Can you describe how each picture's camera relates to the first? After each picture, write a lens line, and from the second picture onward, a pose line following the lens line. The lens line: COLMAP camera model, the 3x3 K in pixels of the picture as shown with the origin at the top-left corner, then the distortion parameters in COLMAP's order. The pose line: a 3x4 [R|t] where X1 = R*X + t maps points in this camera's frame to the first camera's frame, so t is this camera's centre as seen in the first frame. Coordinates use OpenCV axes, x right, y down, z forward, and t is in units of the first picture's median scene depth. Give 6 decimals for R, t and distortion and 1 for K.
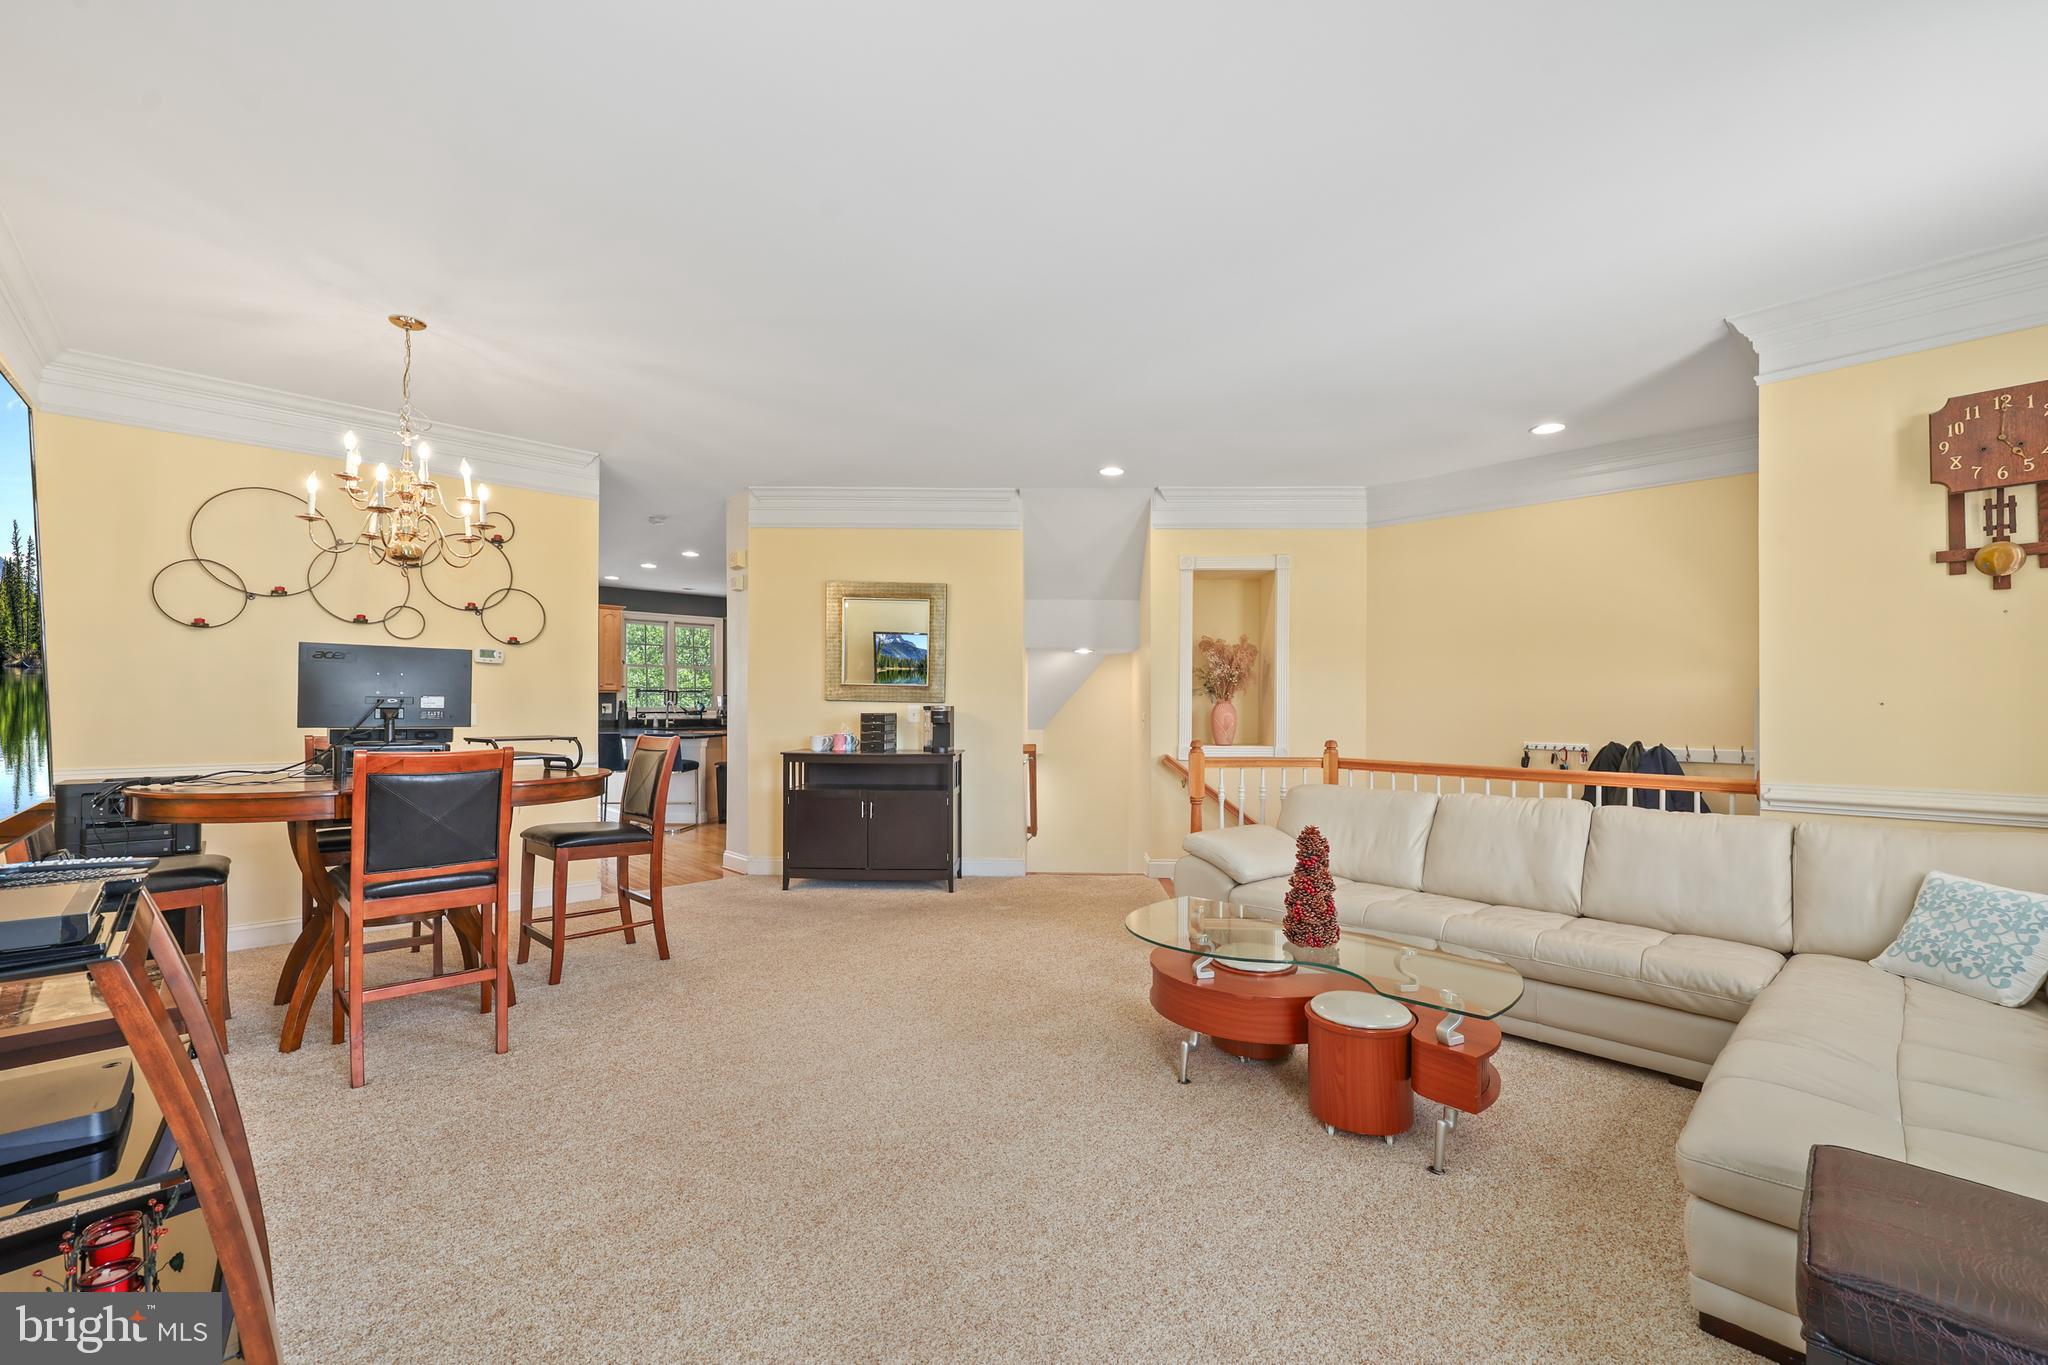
lens RADIAL K [[815.2, 0, 1028.2], [0, 815.2, 704.3], [0, 0, 1]] dist [-0.000817, 0.000000]
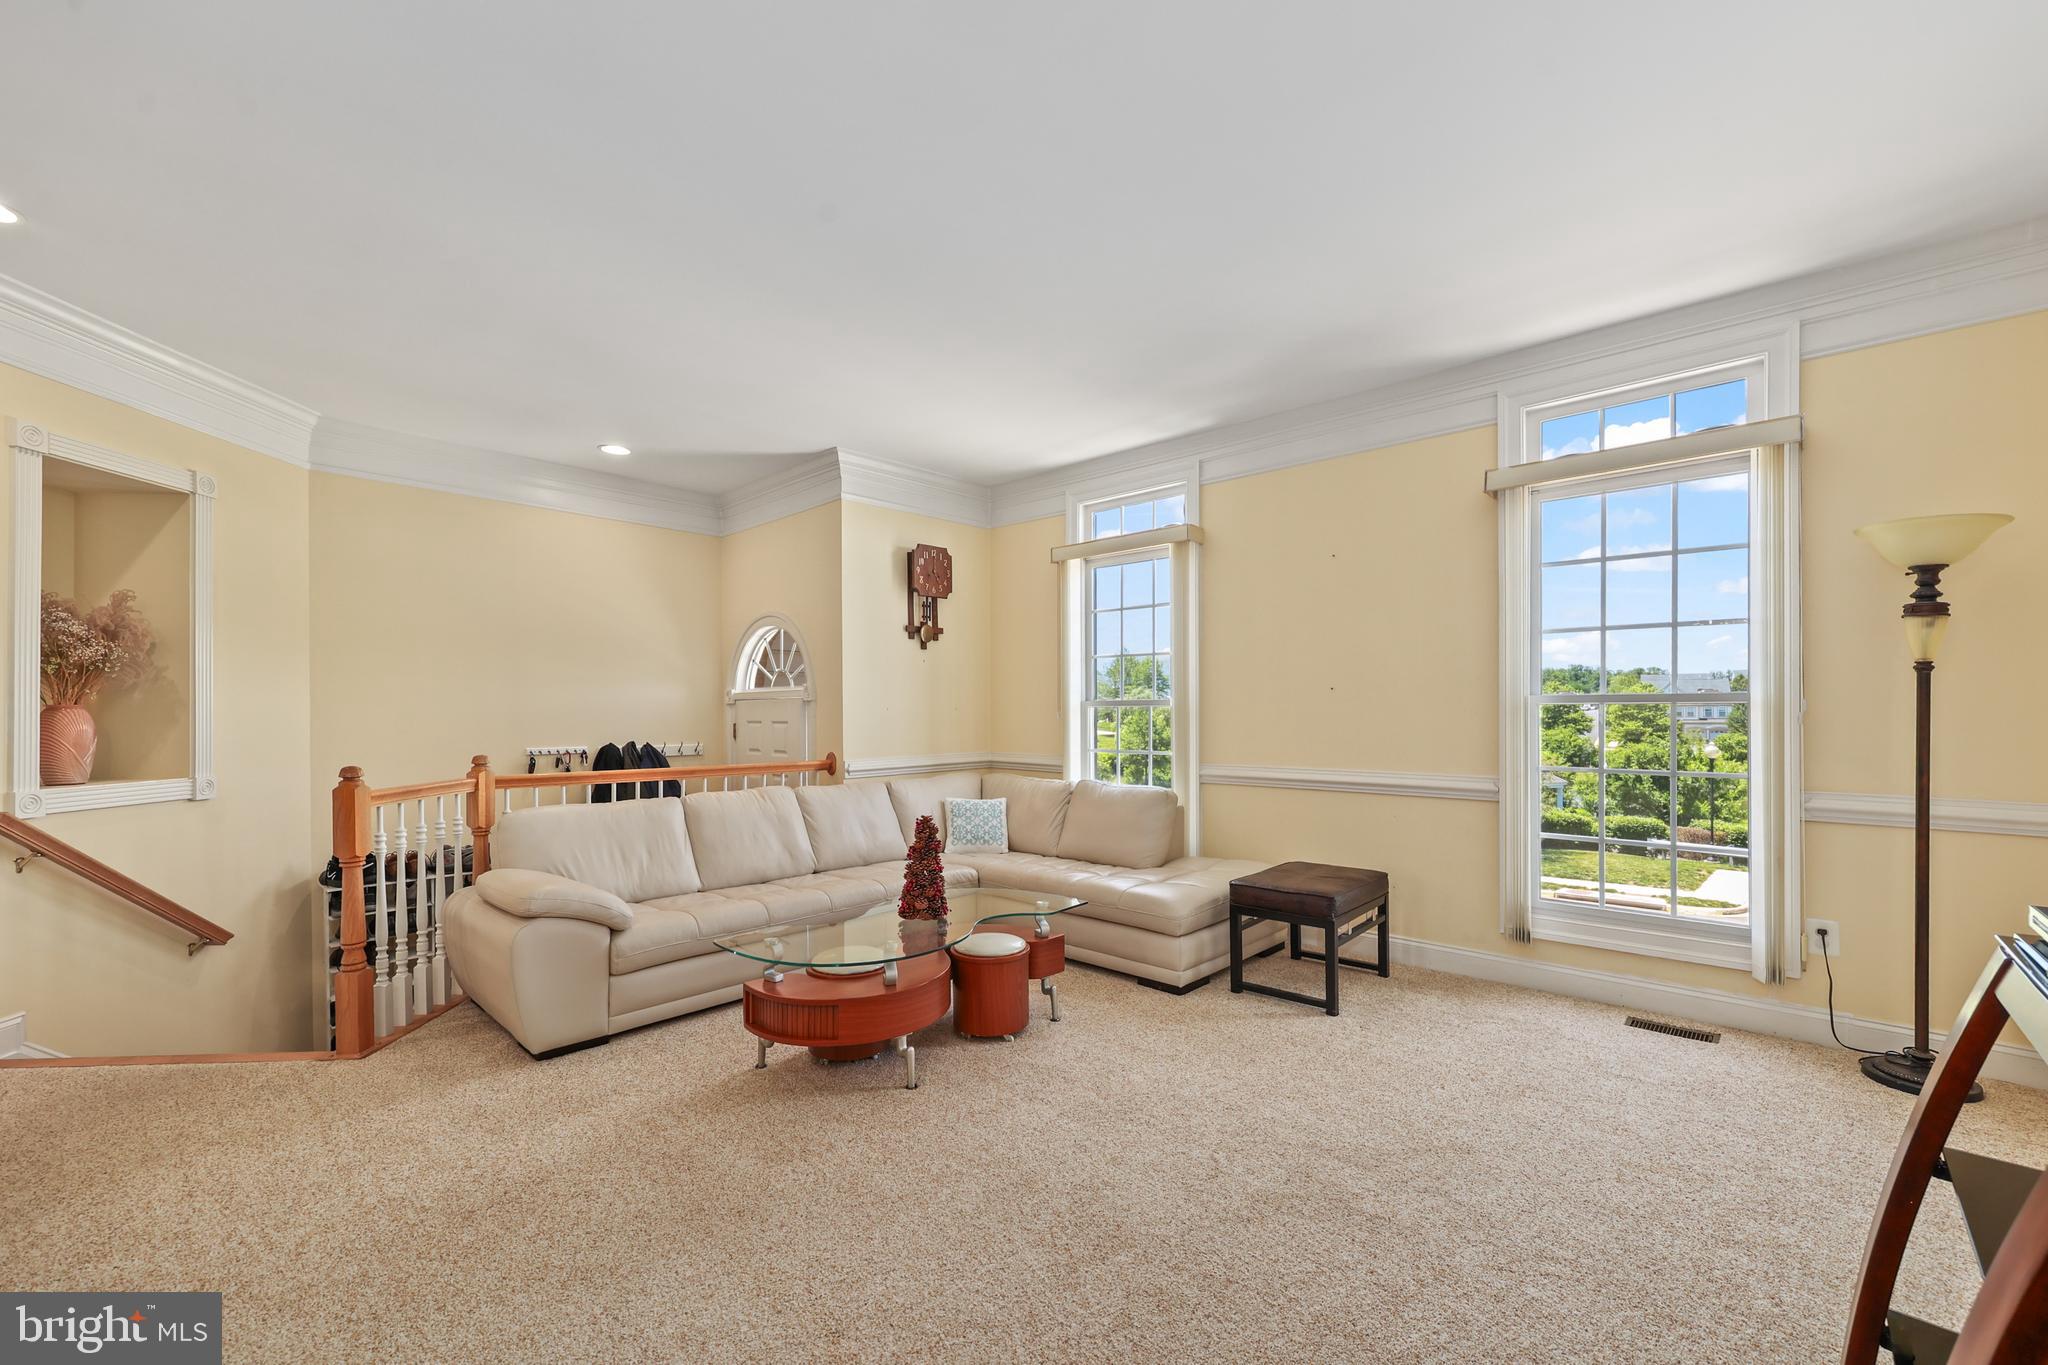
lens RADIAL K [[835.6, 0, 1024.4], [0, 835.6, 717.0], [0, 0, 1]] dist [0.000553, 0.000098]
pose [[-0.035875, -0.010759, 0.999298, -0.462967], [0.000276, 0.999942, 0.010775, -0.001854], [-0.999356, 0.000662, -0.035870, 0.497390]]
